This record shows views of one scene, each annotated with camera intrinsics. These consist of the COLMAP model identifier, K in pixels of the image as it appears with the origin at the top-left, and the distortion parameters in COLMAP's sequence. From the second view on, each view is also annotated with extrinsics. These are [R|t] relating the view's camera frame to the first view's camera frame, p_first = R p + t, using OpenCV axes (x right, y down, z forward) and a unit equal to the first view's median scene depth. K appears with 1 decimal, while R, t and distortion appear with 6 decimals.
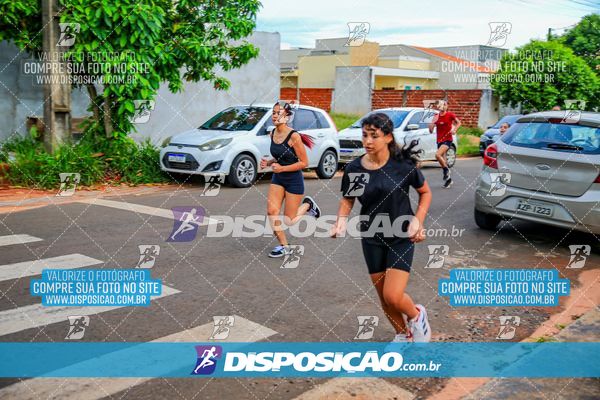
lens RADIAL K [[636.3, 0, 295.2], [0, 636.3, 205.1], [0, 0, 1]] dist [0.134935, 0.000000]
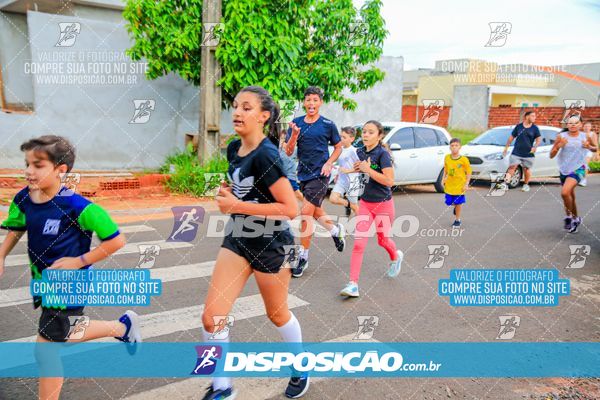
lens RADIAL K [[543.1, 0, 300.0], [0, 543.1, 195.3], [0, 0, 1]] dist [0.072855, 0.000000]
pose [[0.982656, 0.032697, -0.182532, -0.022746], [-0.033200, 0.999449, 0.000300, -0.031665], [0.182441, 0.005765, 0.983200, 0.064921]]
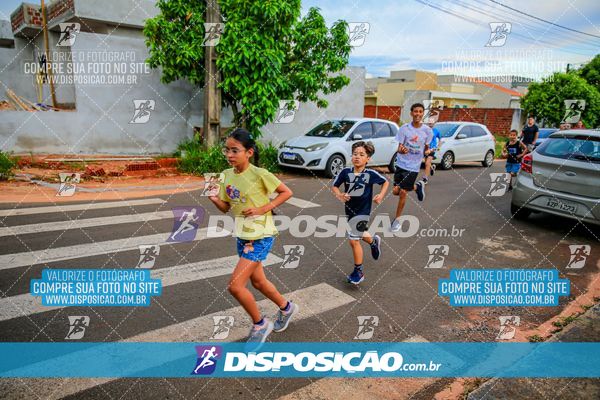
lens RADIAL K [[407.5, 0, 304.2], [0, 407.5, 194.5], [0, 0, 1]] dist [-0.035518, 0.058718]
pose [[0.986886, 0.040969, -0.156135, -0.006898], [-0.033806, 0.998263, 0.048261, -0.033221], [0.157841, -0.042349, 0.986556, 0.108403]]
